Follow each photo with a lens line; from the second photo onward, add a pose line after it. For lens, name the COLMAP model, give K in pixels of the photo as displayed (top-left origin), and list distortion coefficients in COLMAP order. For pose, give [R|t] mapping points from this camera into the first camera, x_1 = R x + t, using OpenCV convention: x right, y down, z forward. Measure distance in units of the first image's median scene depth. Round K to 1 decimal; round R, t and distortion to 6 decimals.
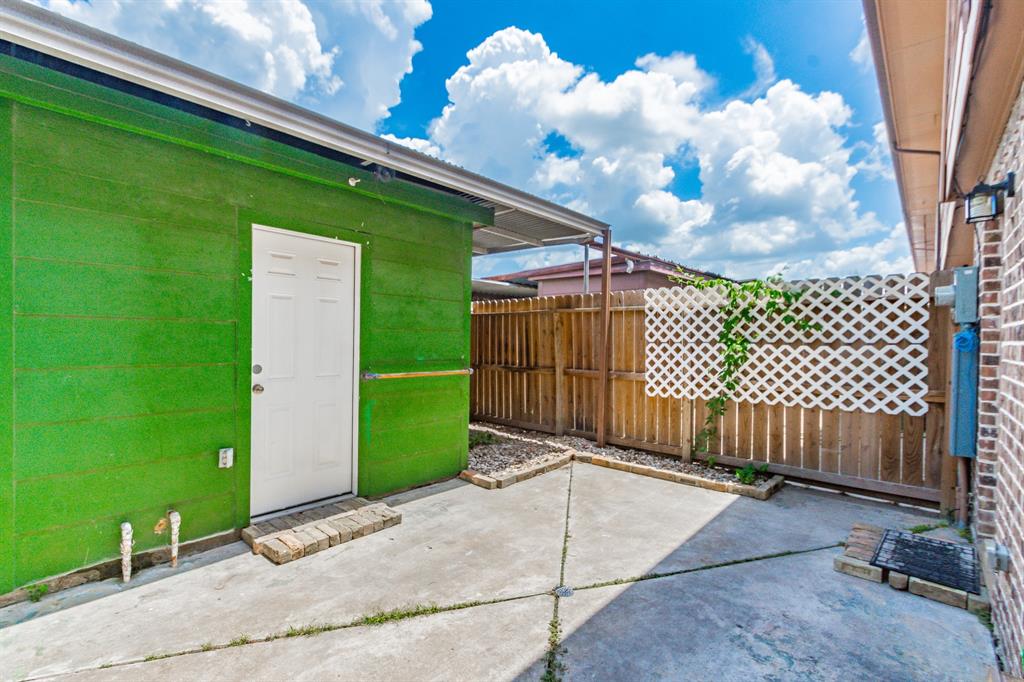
lens RADIAL K [[484.8, 0, 511.4], [0, 484.8, 341.8], [0, 0, 1]] dist [-0.002223, -0.001137]
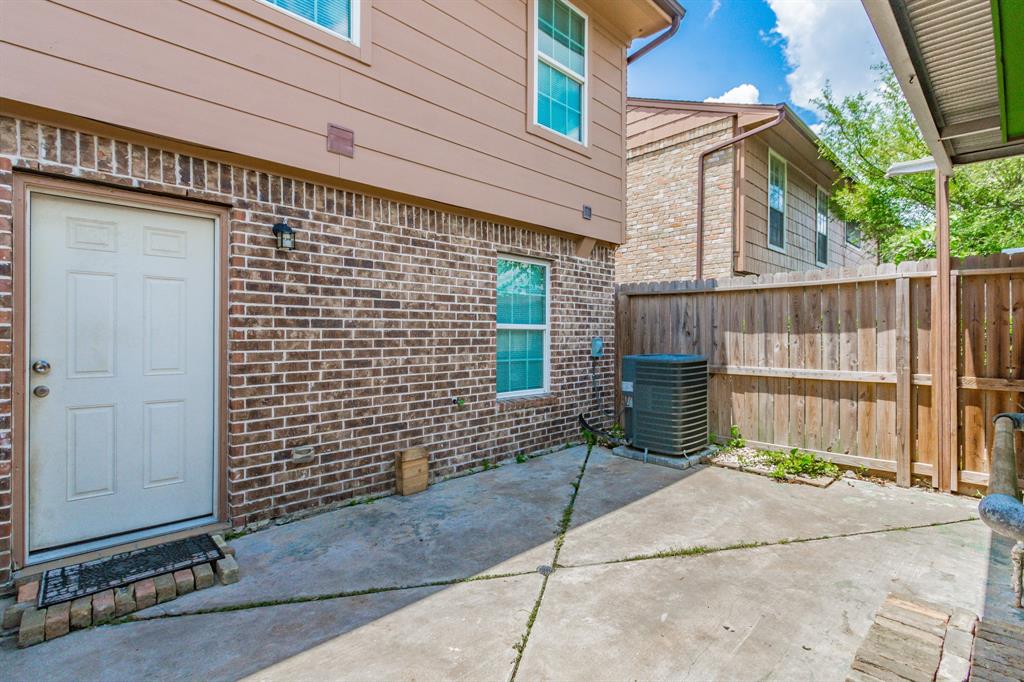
lens RADIAL K [[484.8, 0, 512.5], [0, 484.8, 336.6], [0, 0, 1]] dist [-0.002223, -0.001137]
pose [[-0.996760, -0.008721, 0.079965, 0.107936], [-0.007817, 0.999902, 0.011609, 0.003827], [-0.080059, 0.010946, -0.996730, 2.152755]]
